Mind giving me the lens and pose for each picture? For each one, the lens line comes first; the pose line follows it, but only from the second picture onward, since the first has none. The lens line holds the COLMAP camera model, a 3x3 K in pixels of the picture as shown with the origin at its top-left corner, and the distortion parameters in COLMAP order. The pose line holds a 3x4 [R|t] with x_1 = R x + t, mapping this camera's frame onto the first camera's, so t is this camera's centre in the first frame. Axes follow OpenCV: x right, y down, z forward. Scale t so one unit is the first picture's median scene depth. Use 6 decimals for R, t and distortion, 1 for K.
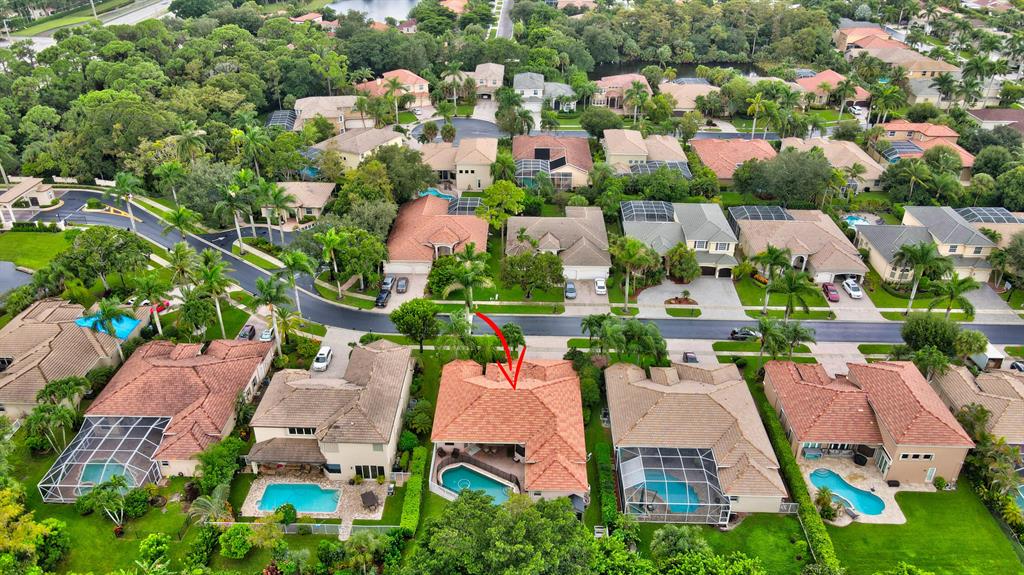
lens RADIAL K [[741.9, 0, 510.7], [0, 741.9, 289.3], [0, 0, 1]] dist [-0.004132, 0.023228]
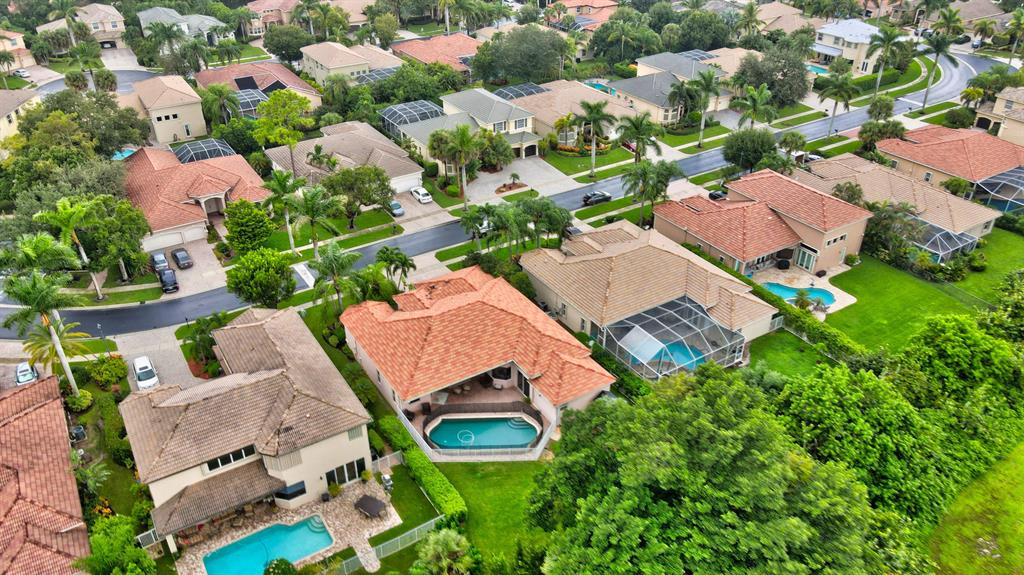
lens RADIAL K [[741.9, 0, 512.4], [0, 741.9, 286.9], [0, 0, 1]] dist [-0.004132, 0.023228]
pose [[0.836822, -0.300857, 0.457400, -0.226656], [0.279020, 0.953193, 0.116495, 0.028039], [-0.471038, 0.030138, 0.881598, 0.209854]]
